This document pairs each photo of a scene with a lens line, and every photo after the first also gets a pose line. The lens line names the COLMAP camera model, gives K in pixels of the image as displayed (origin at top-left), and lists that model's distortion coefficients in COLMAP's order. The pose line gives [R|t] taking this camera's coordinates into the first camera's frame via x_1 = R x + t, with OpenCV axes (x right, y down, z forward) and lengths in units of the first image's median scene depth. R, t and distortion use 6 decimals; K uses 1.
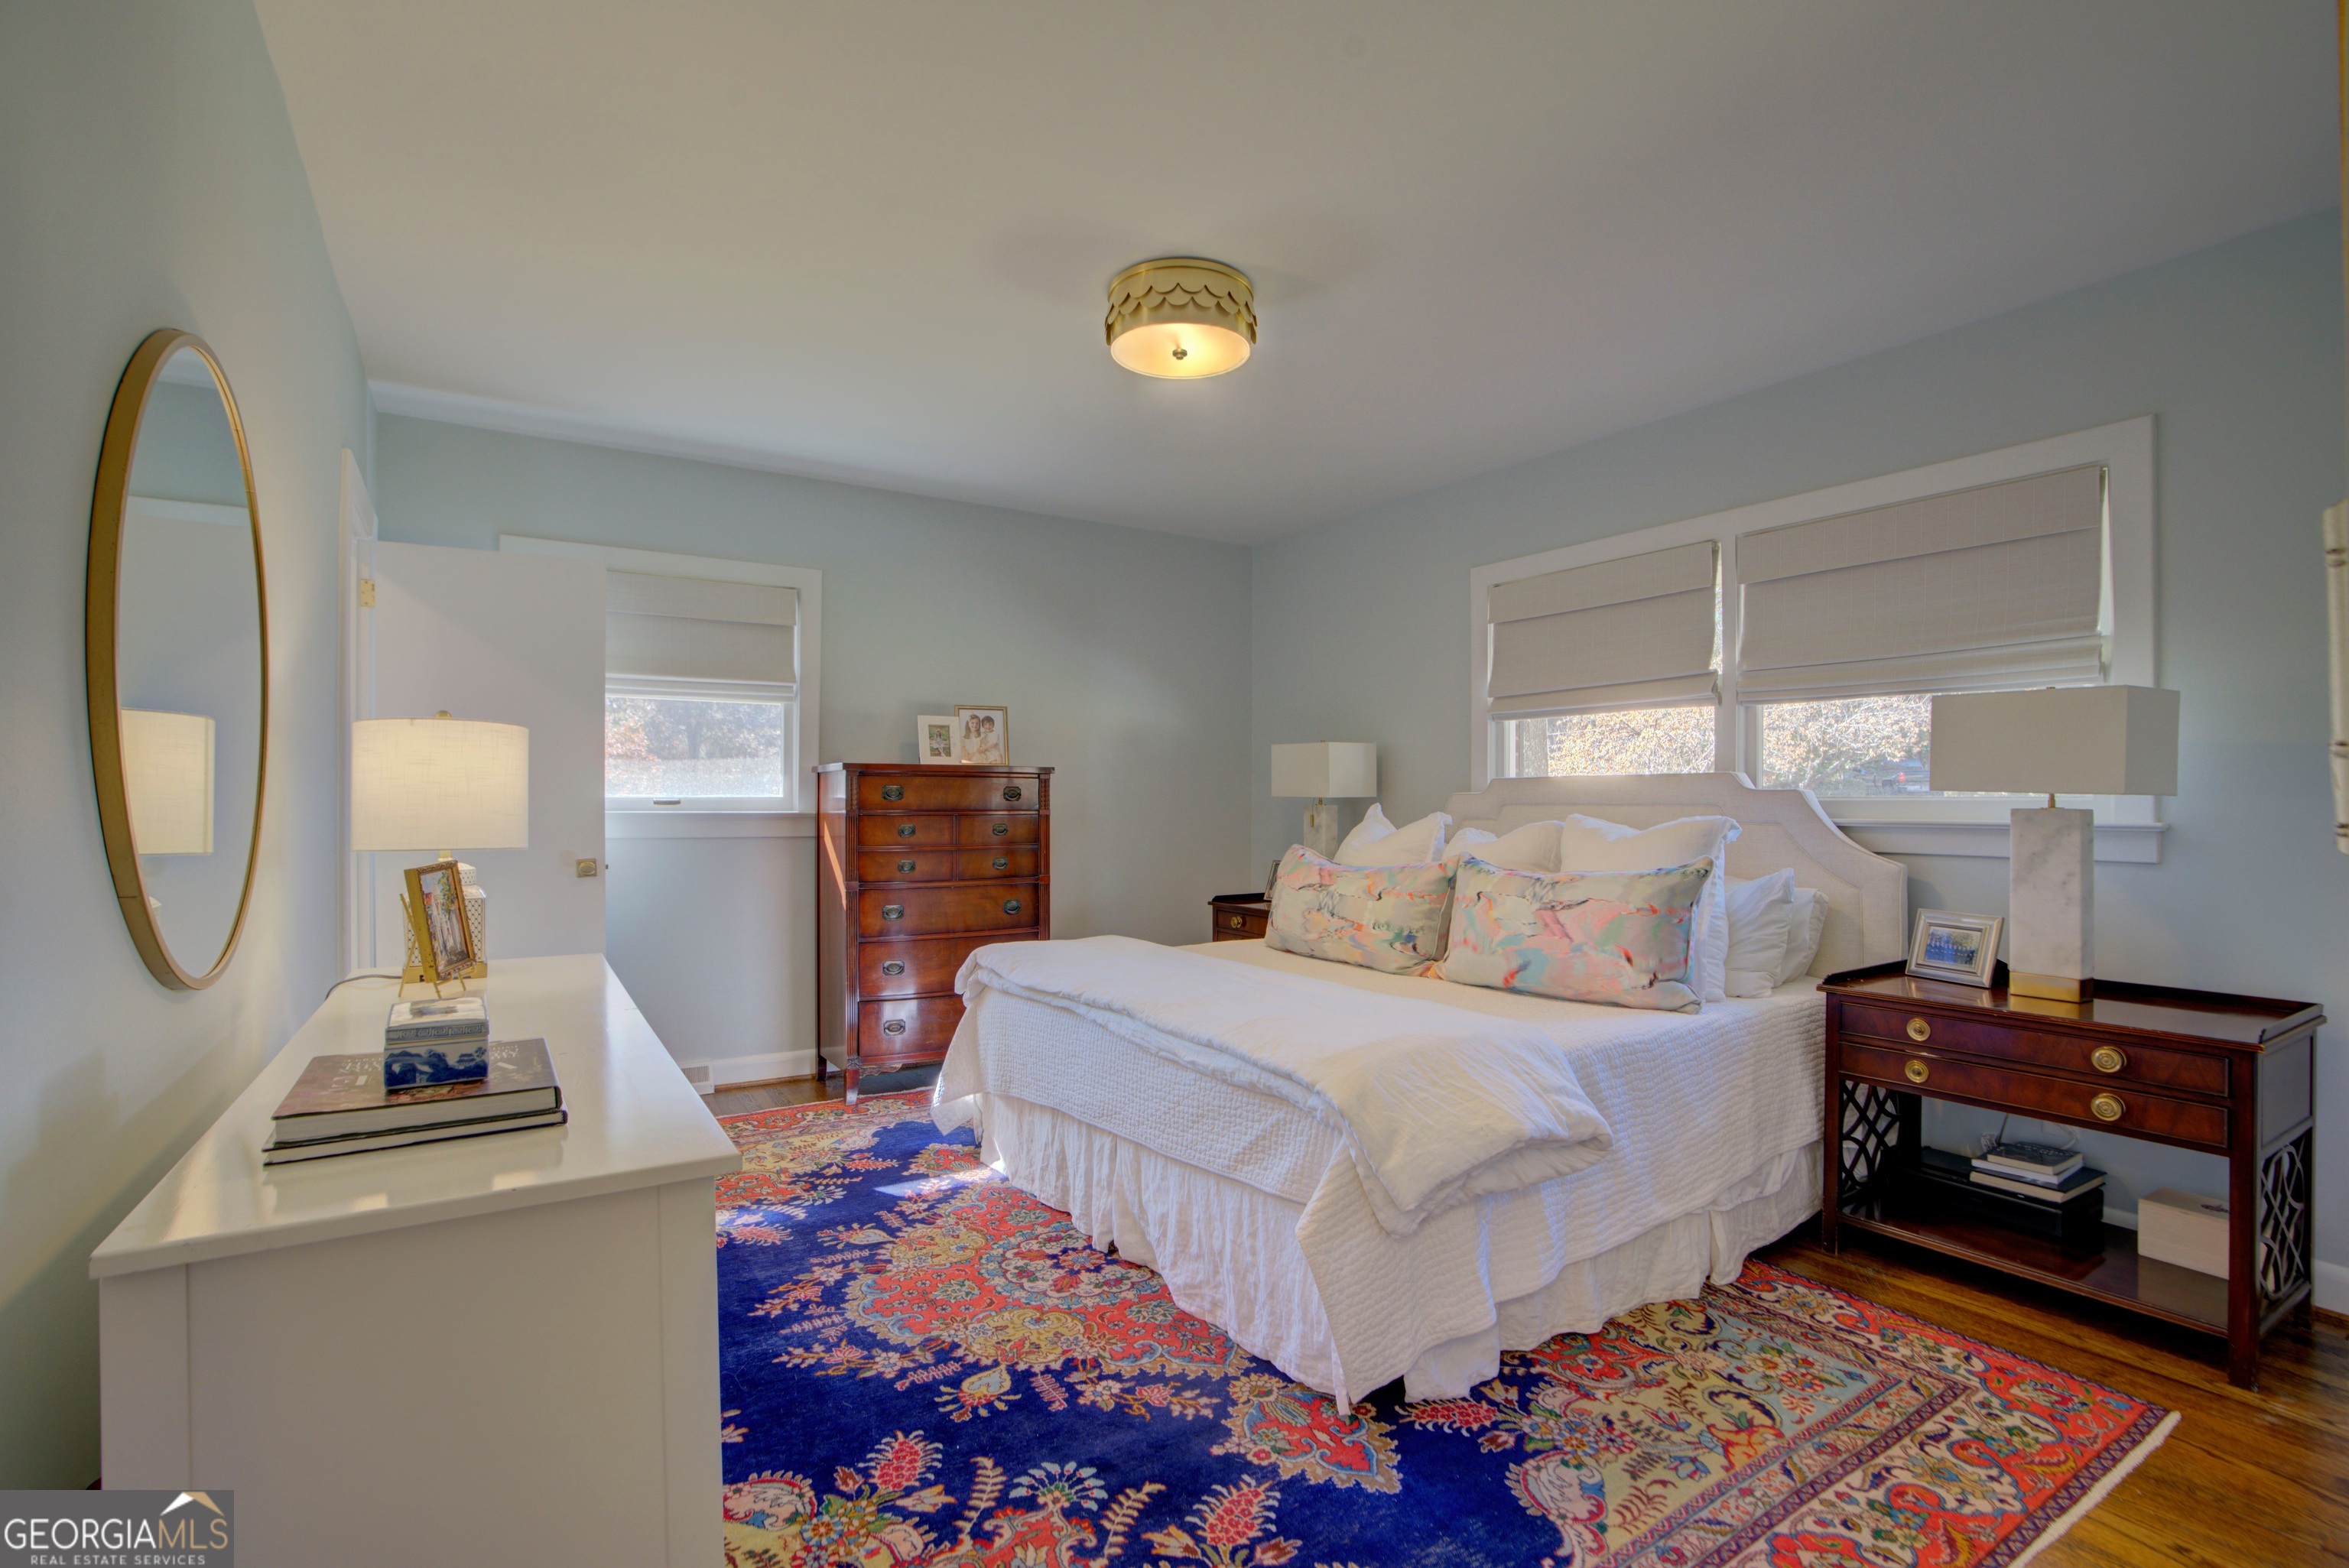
lens RADIAL K [[1091.6, 0, 1174.4], [0, 1091.6, 793.4], [0, 0, 1]] dist [-0.070648, 0.029443]
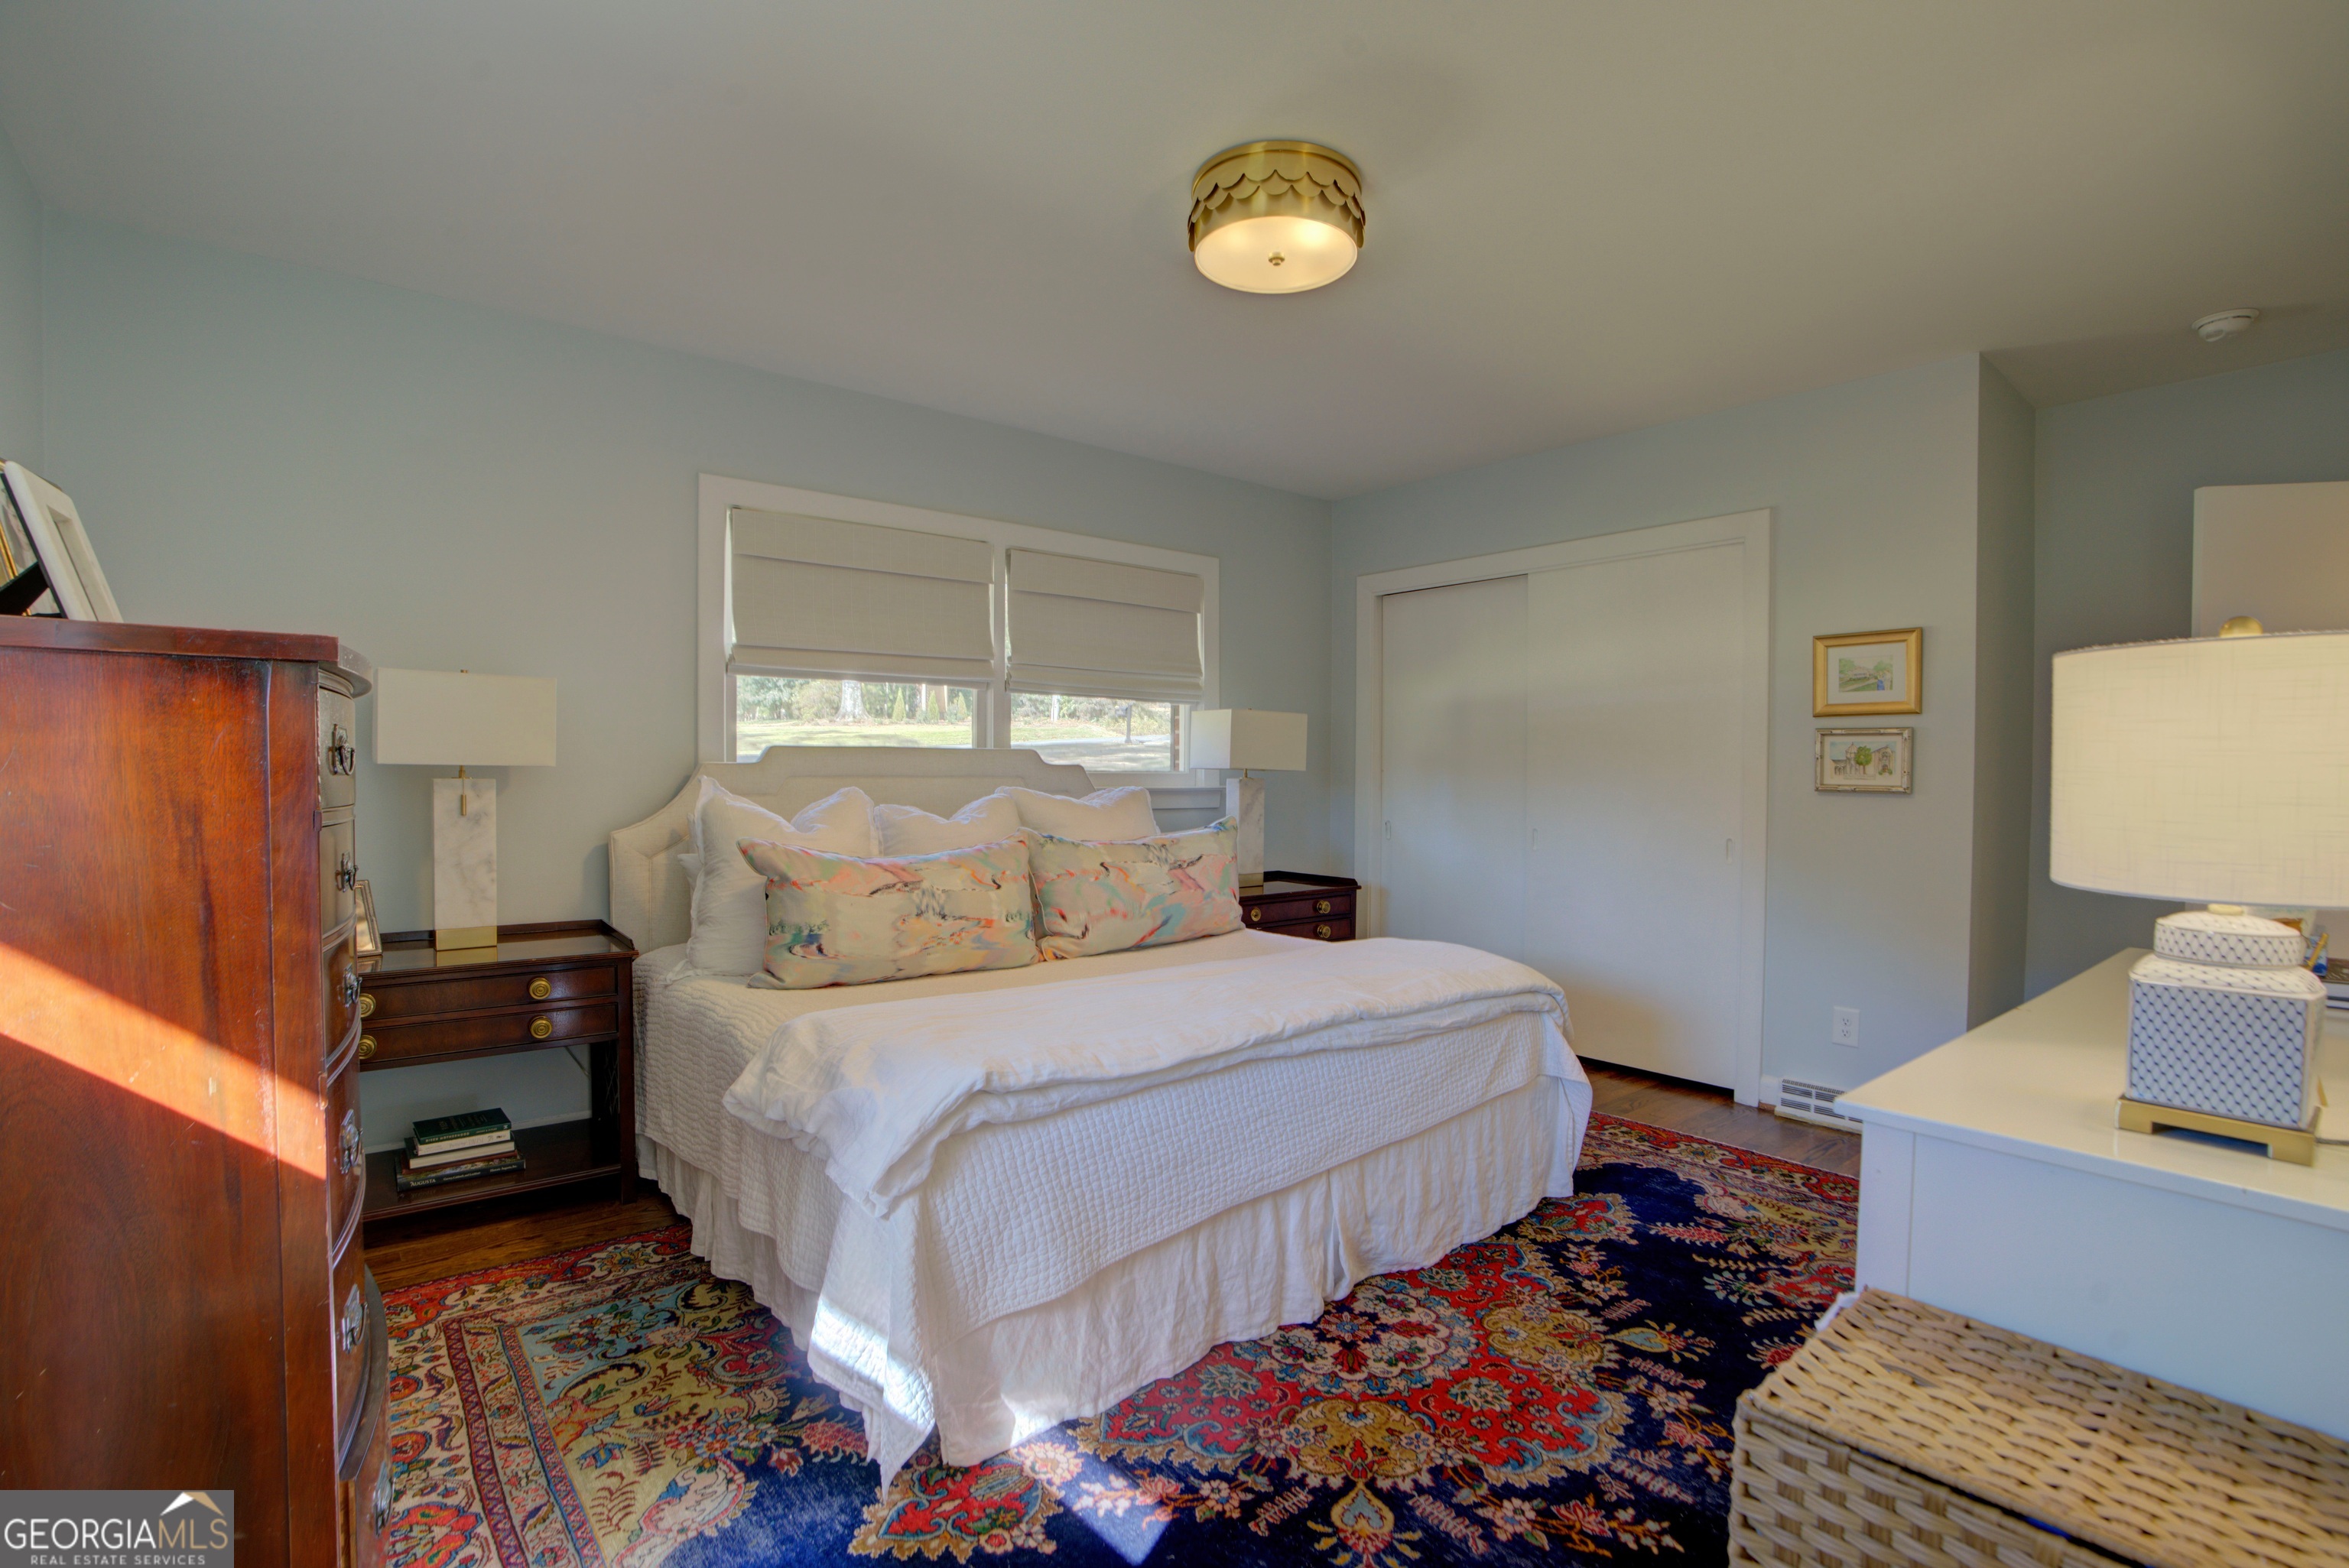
lens RADIAL K [[1091.6, 0, 1174.4], [0, 1091.6, 793.4], [0, 0, 1]] dist [-0.070648, 0.029443]
pose [[-0.116348, -0.023406, 0.992933, -0.966822], [-0.016207, 0.999634, 0.021665, 0.000545], [-0.993076, -0.013572, -0.116685, 1.341265]]
